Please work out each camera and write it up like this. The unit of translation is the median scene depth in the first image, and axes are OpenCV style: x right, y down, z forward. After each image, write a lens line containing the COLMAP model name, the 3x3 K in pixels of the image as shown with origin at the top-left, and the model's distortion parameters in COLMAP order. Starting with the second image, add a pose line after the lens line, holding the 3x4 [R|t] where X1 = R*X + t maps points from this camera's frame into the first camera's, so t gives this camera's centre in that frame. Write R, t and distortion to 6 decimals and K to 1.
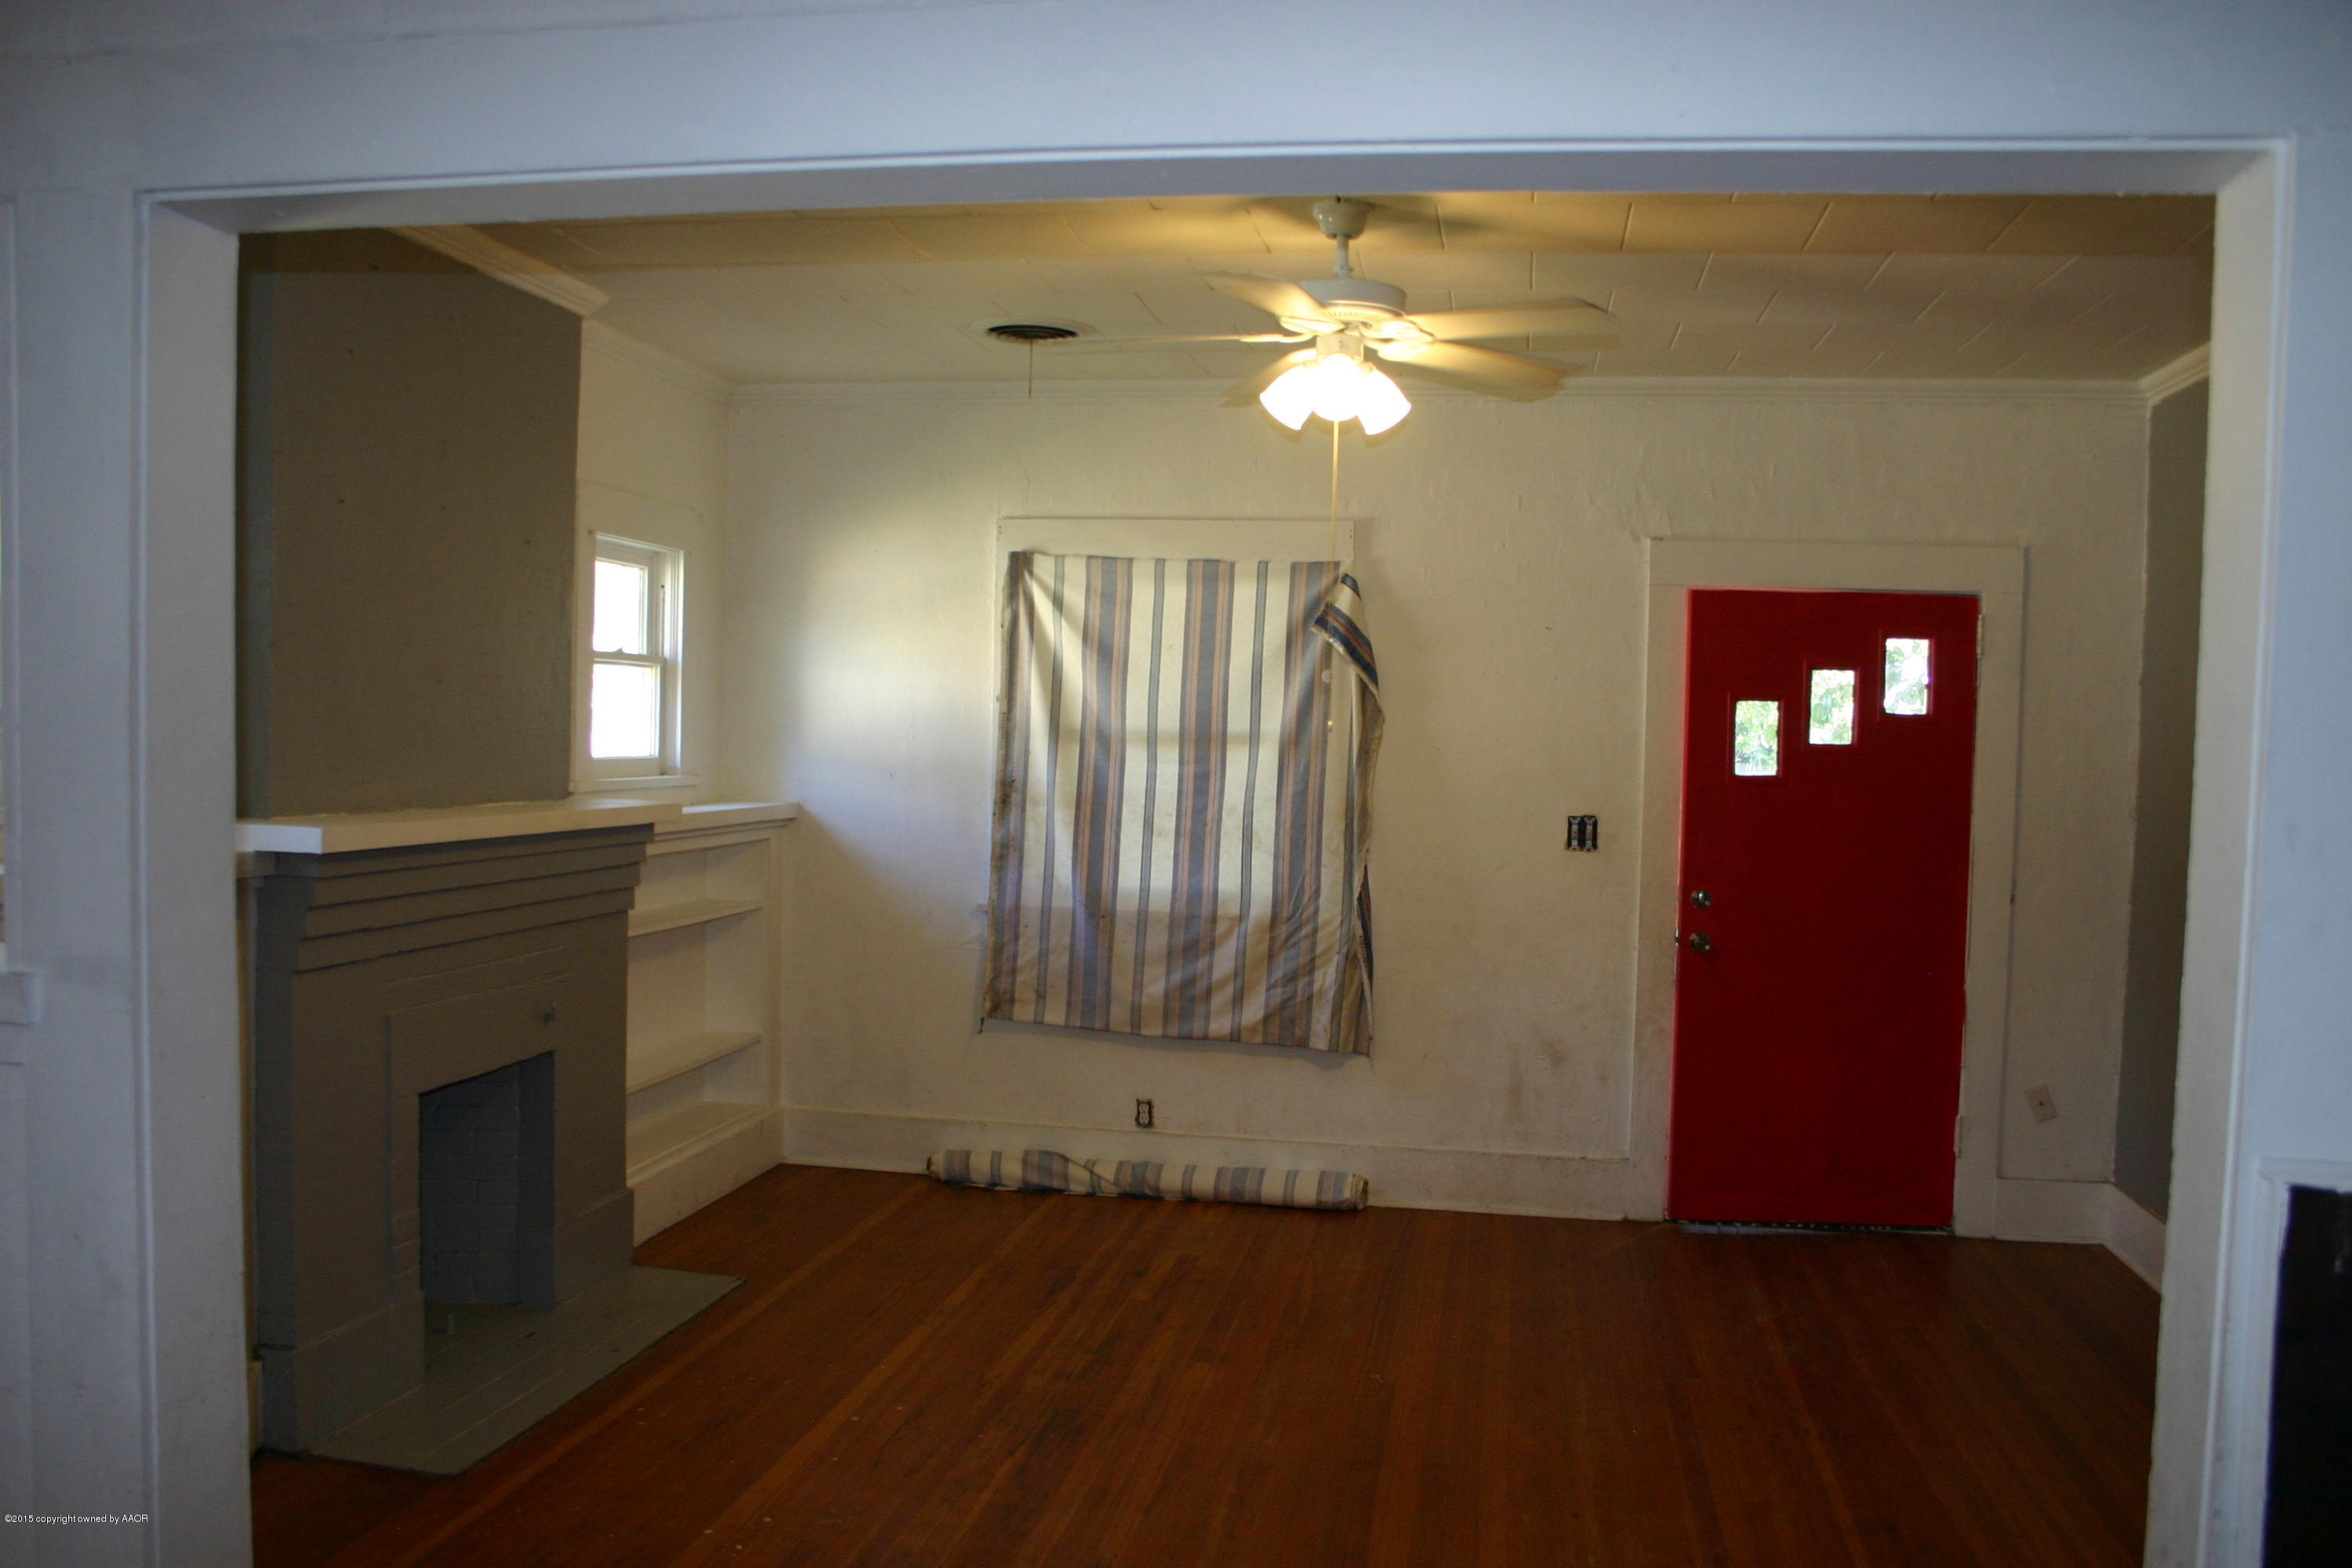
lens RADIAL K [[1901.3, 0, 1177.2], [0, 1901.3, 793.7], [0, 0, 1]] dist [-0.147741, 0.108572]
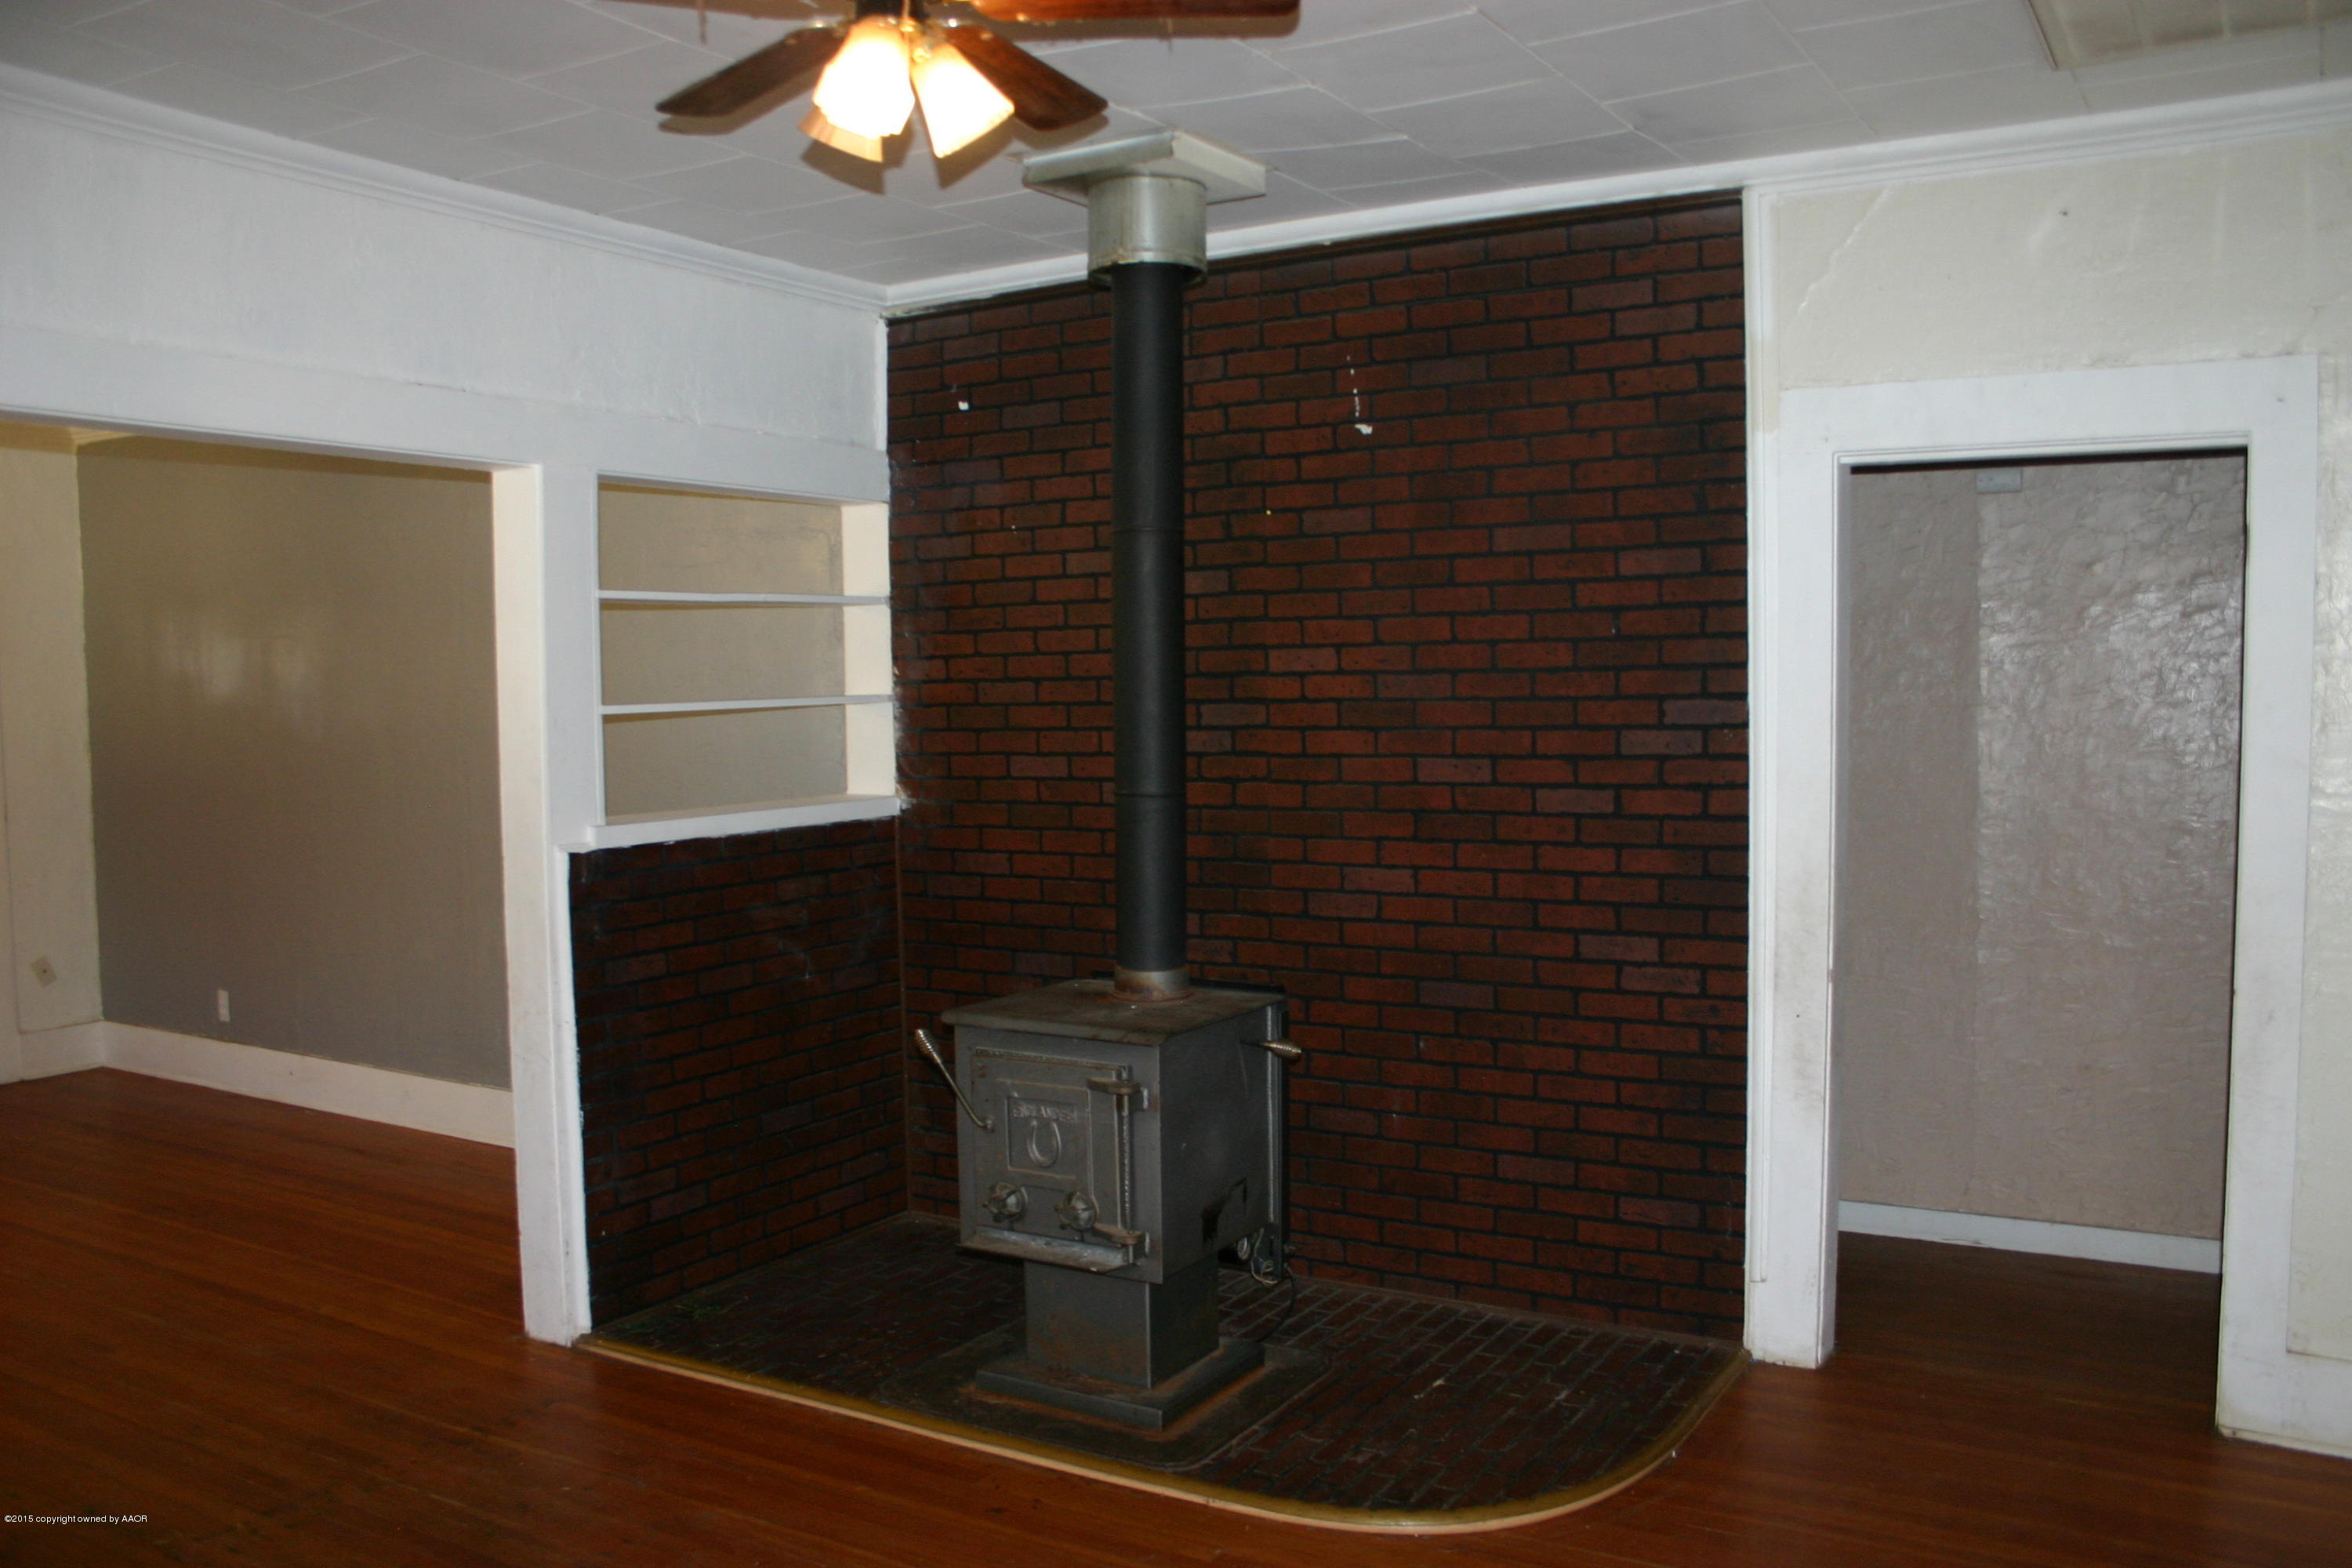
lens RADIAL K [[1901.3, 0, 1175.8], [0, 1901.3, 788.6], [0, 0, 1]] dist [-0.147741, 0.108572]
pose [[0.350520, -0.083000, 0.932870, -0.431892], [0.059163, 0.996038, 0.066390, -0.000652], [-0.934685, 0.031920, 0.354042, -0.213819]]
